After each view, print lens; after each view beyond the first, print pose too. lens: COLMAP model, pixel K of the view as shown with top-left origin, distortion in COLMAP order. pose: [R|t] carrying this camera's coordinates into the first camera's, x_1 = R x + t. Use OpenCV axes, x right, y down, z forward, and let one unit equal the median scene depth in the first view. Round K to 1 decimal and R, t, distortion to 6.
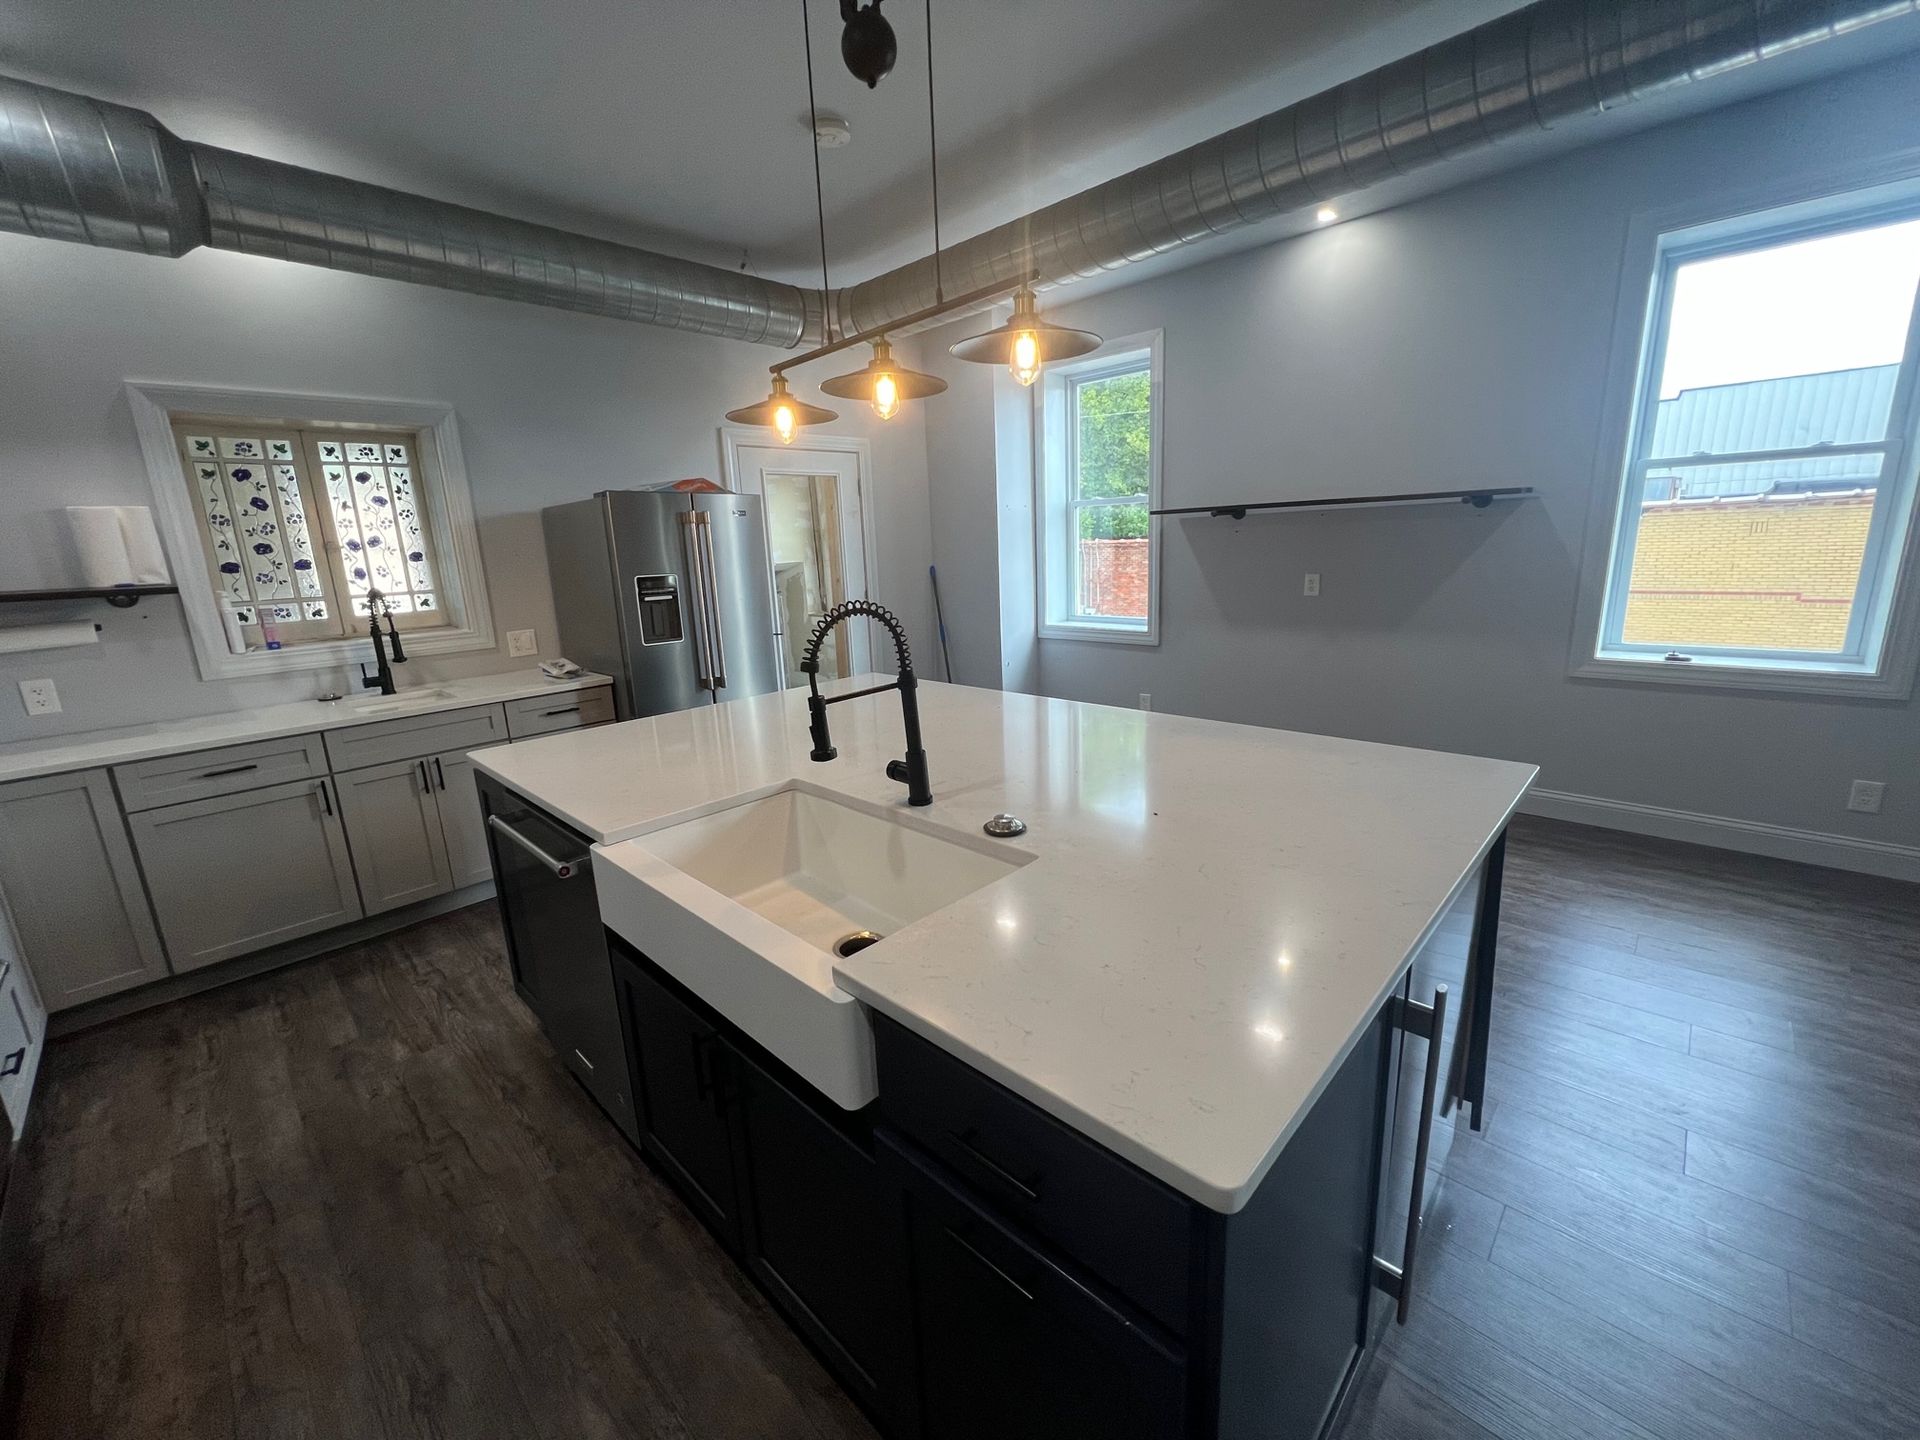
lens RADIAL K [[774.3, 0, 960.6], [0, 774.3, 714.9], [0, 0, 1]] dist [-0.003647, 0.001227]
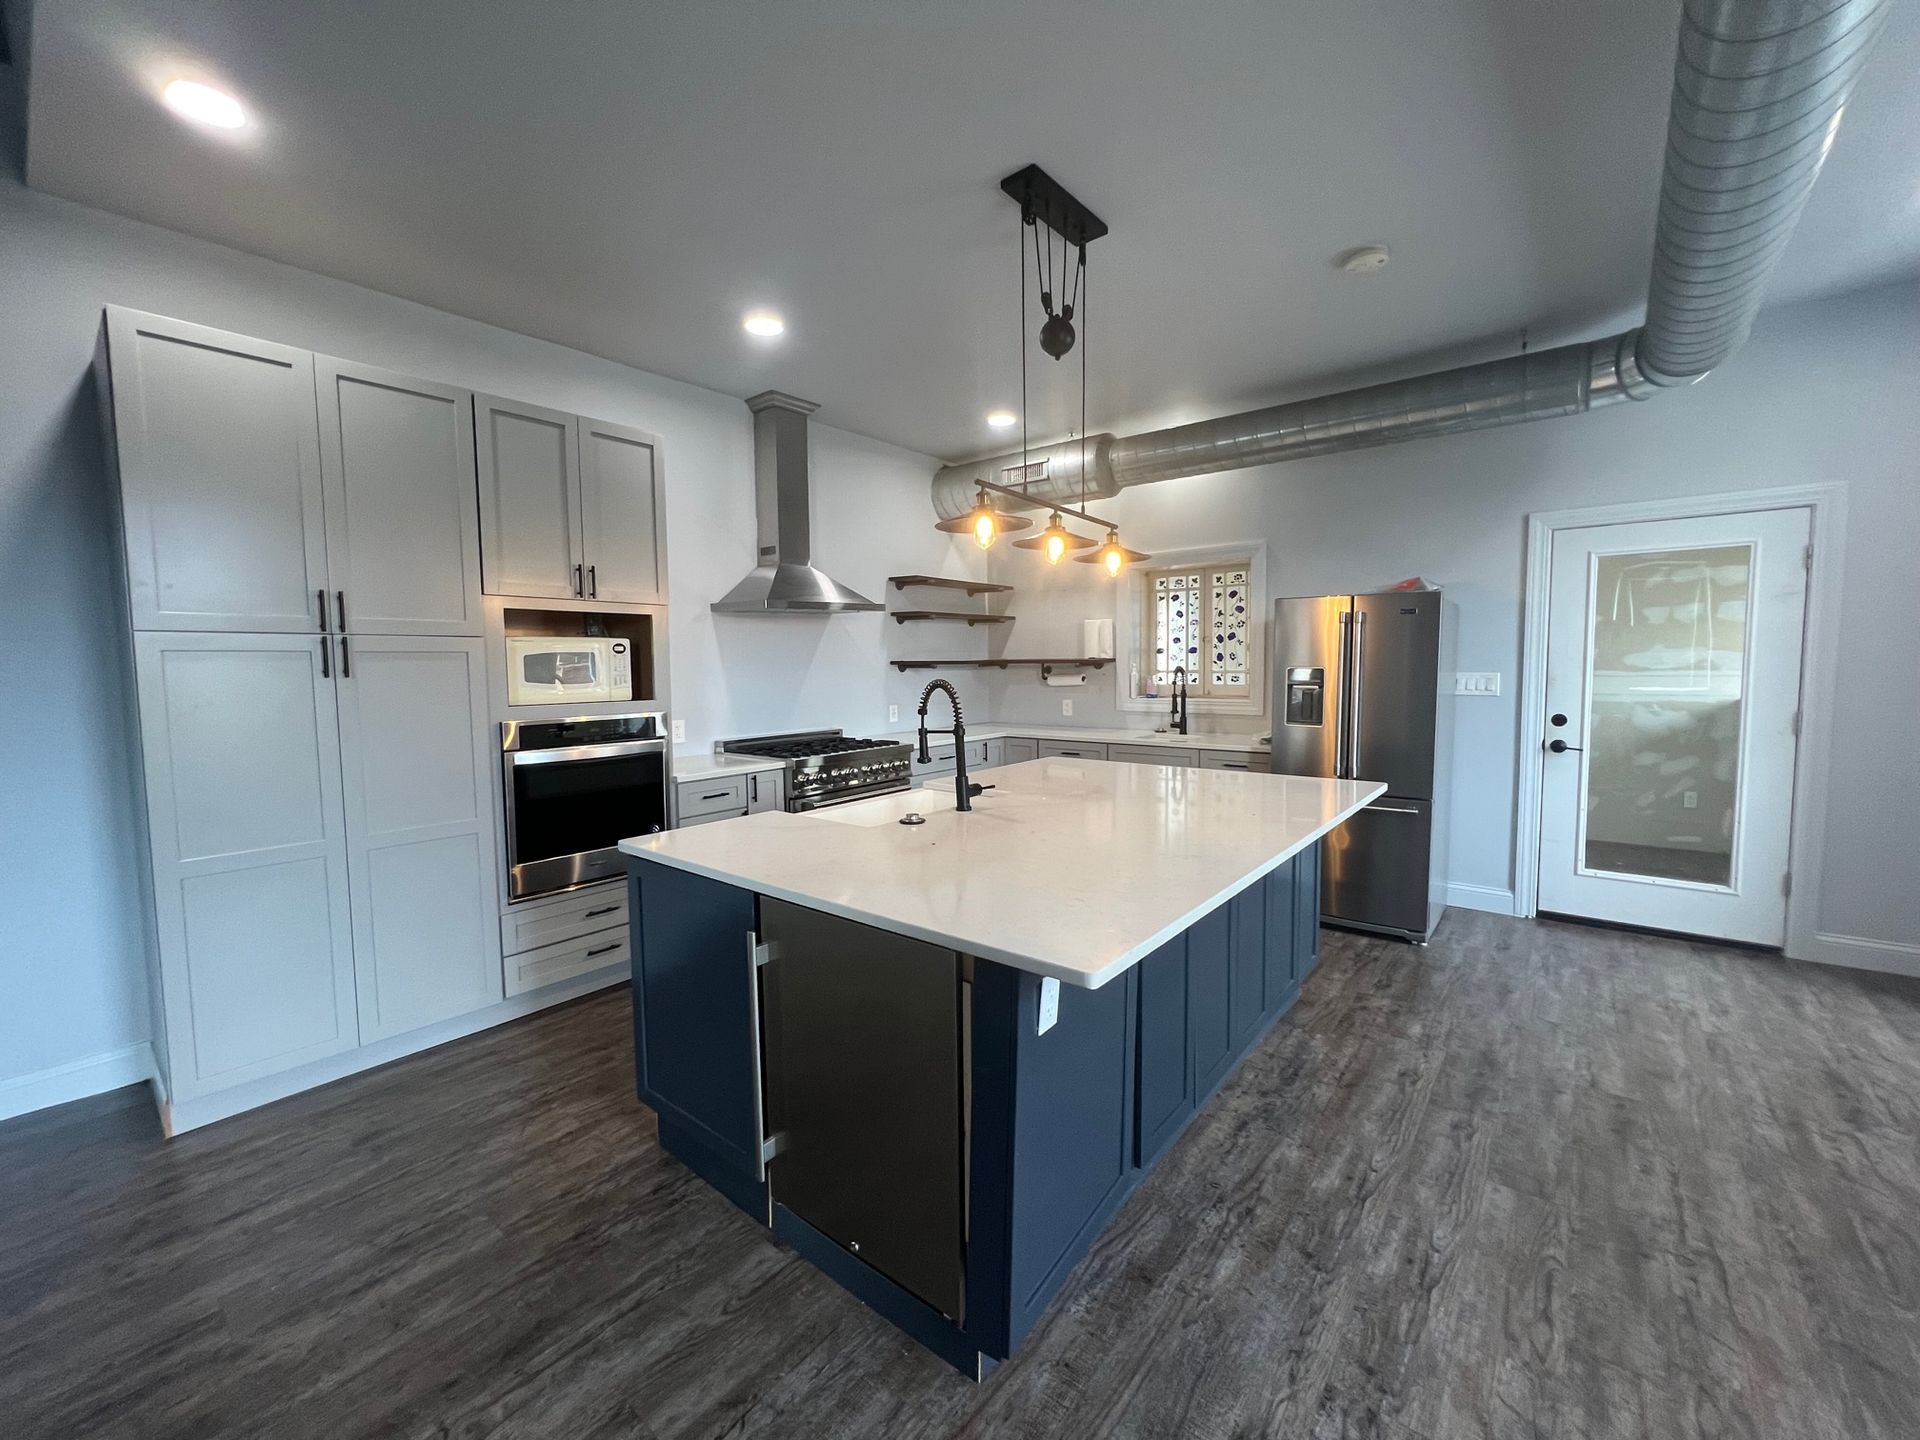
lens RADIAL K [[774.3, 0, 946.6], [0, 774.3, 720.3], [0, 0, 1]] dist [-0.003647, 0.001227]
pose [[0.070758, 0.116392, -0.990680, 0.861003], [-0.211273, 0.972385, 0.099153, -0.122345], [0.974863, 0.202288, 0.093394, 0.445957]]
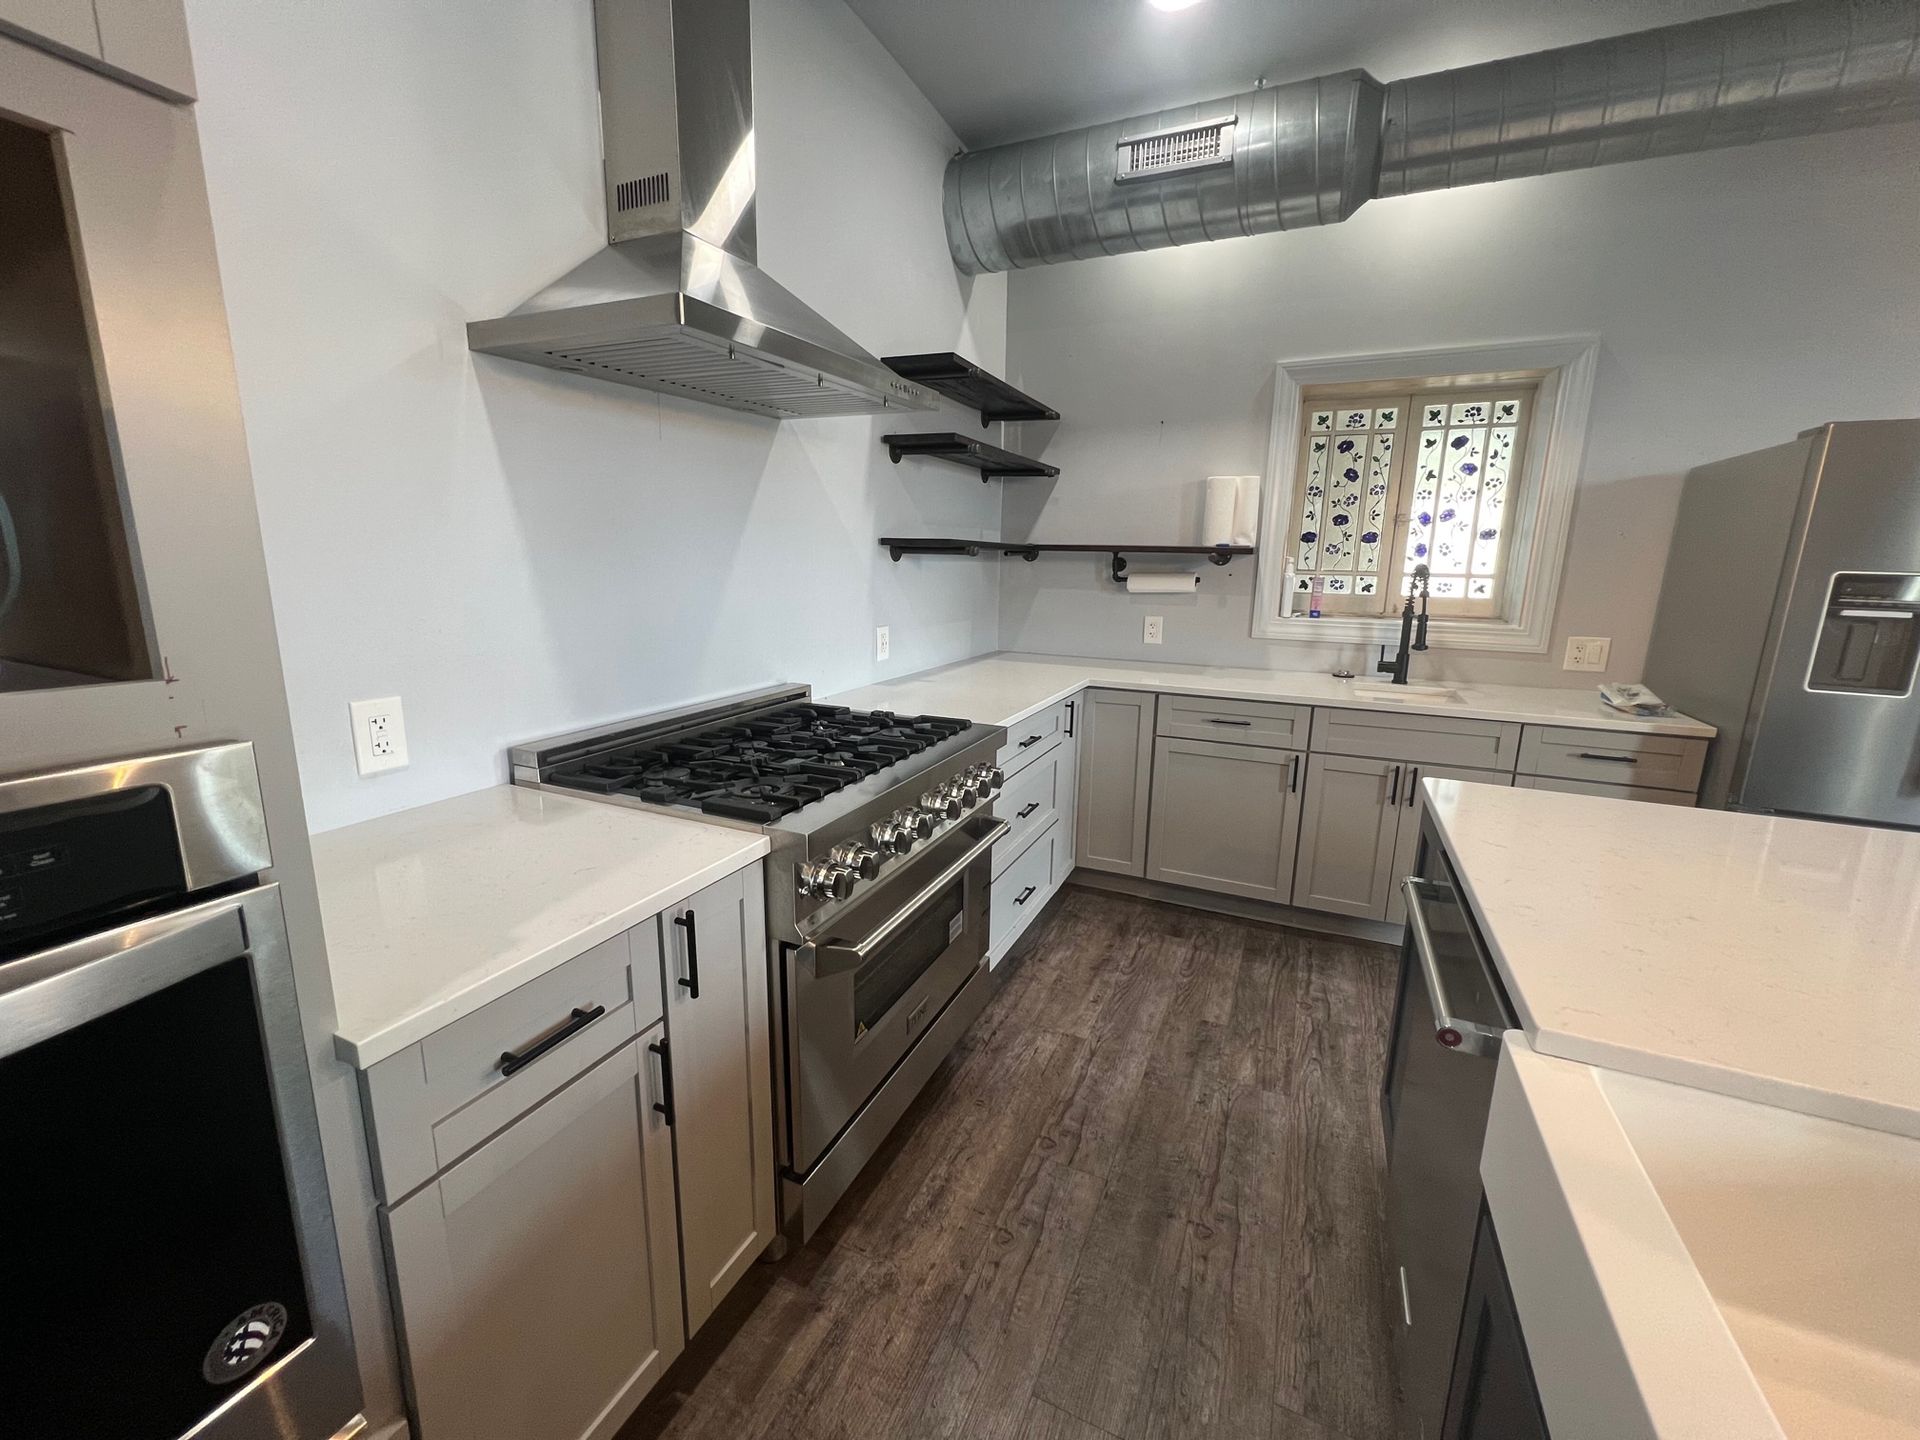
lens RADIAL K [[774.3, 0, 947.7], [0, 774.3, 714.7], [0, 0, 1]] dist [-0.003647, 0.001227]
pose [[0.322905, 0.236737, -0.916345, -0.093340], [-0.238540, 0.957311, 0.163264, -0.015829], [0.915877, 0.165866, 0.365591, 0.231030]]
